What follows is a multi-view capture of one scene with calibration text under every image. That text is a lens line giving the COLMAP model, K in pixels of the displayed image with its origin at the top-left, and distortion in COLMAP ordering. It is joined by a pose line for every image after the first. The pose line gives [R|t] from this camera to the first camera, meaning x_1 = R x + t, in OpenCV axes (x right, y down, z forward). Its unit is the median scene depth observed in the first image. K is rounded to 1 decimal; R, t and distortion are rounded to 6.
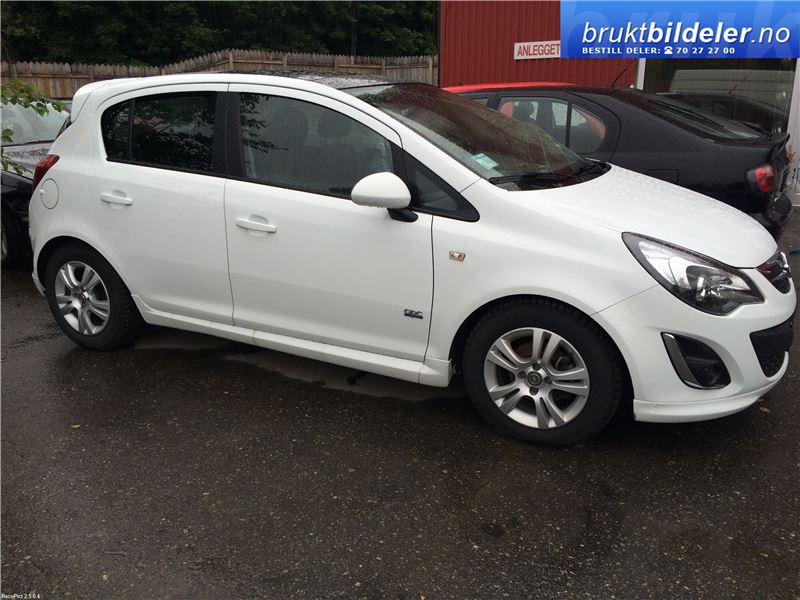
lens RADIAL K [[681.4, 0, 400.0], [0, 681.4, 300.0], [0, 0, 1]] dist [0.000040, -0.011478]
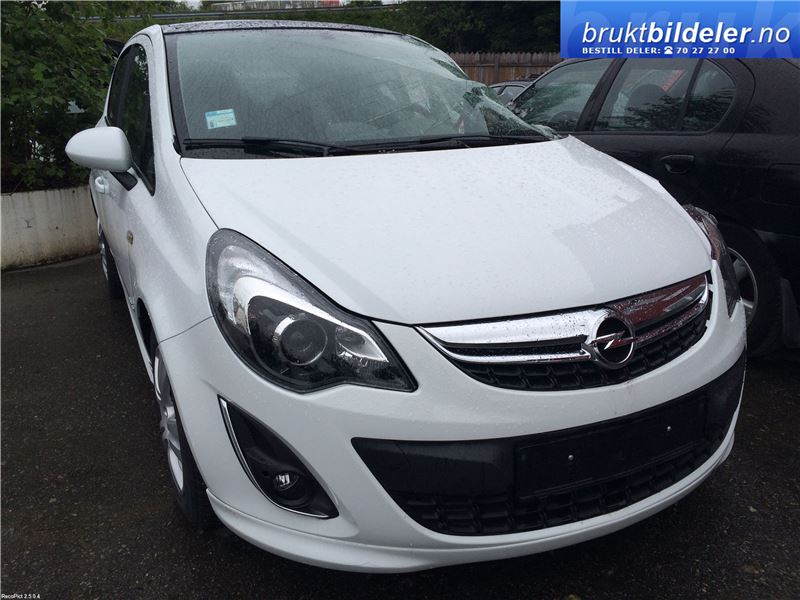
lens RADIAL K [[681.4, 0, 400.0], [0, 681.4, 300.0], [0, 0, 1]] dist [0.000040, -0.011478]
pose [[0.798536, 0.173369, -0.576440, 0.099579], [-0.167007, 0.983841, 0.064546, -0.012041], [0.578316, 0.044727, 0.814586, 0.068906]]
